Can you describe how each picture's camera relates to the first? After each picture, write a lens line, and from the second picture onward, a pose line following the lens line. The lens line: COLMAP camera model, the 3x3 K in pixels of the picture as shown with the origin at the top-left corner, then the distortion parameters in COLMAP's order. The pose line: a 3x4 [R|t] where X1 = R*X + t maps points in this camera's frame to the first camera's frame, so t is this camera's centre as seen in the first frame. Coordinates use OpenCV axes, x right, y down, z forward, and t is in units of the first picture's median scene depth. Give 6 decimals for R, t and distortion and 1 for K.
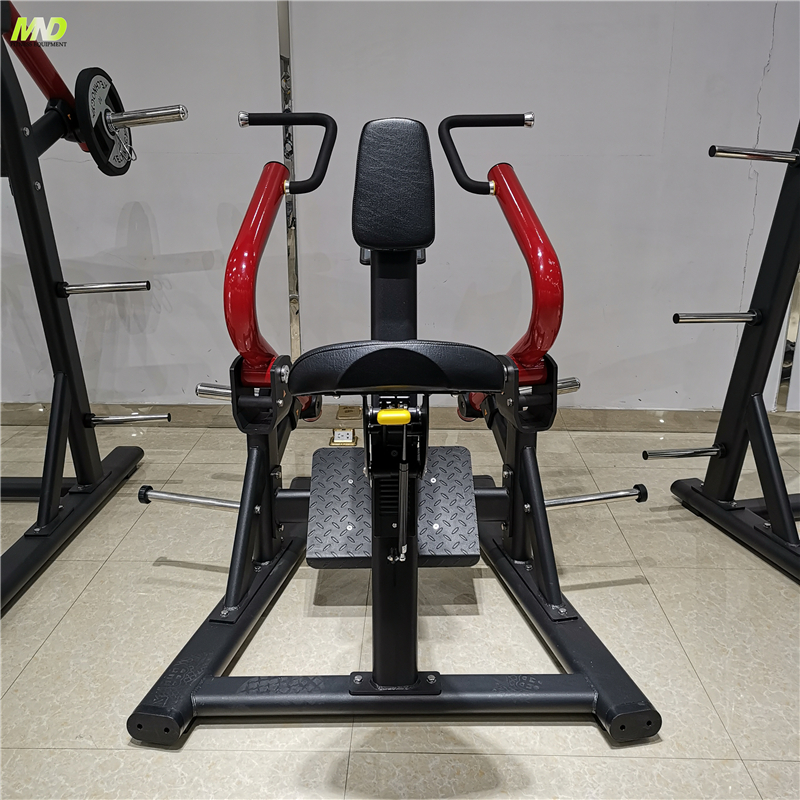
lens RADIAL K [[821.1, 0, 398.9], [0, 821.1, 407.7], [0, 0, 1]] dist [0.035446, 0.000000]
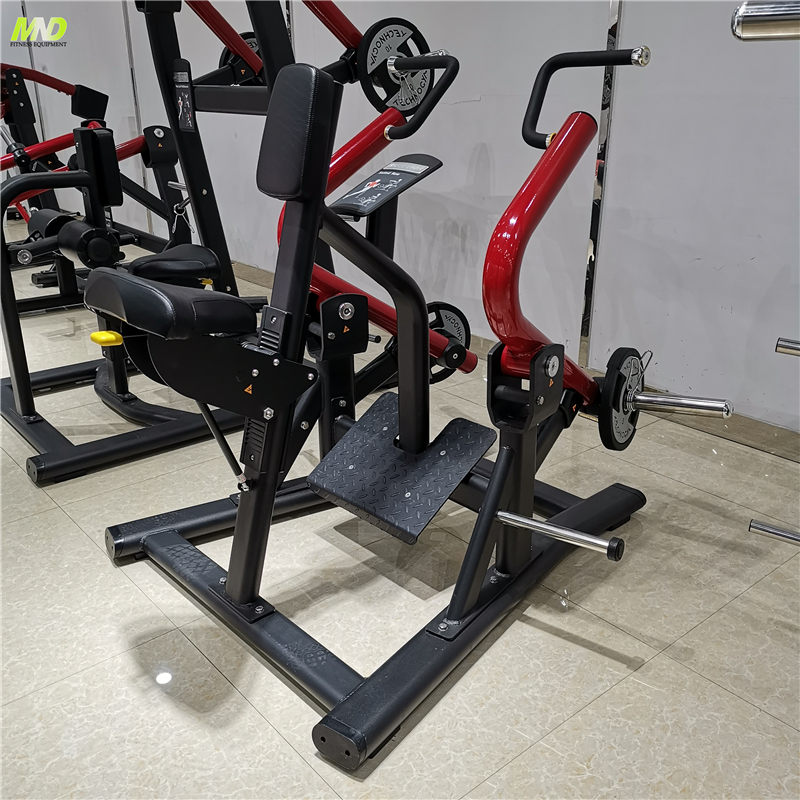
lens RADIAL K [[821.1, 0, 403.3], [0, 821.1, 400.8], [0, 0, 1]] dist [0.035446, 0.000000]
pose [[0.668142, 0.267796, -0.694170, 0.425588], [-0.230132, 0.961613, 0.149466, -0.064107], [0.707549, 0.059886, 0.704122, 0.196244]]
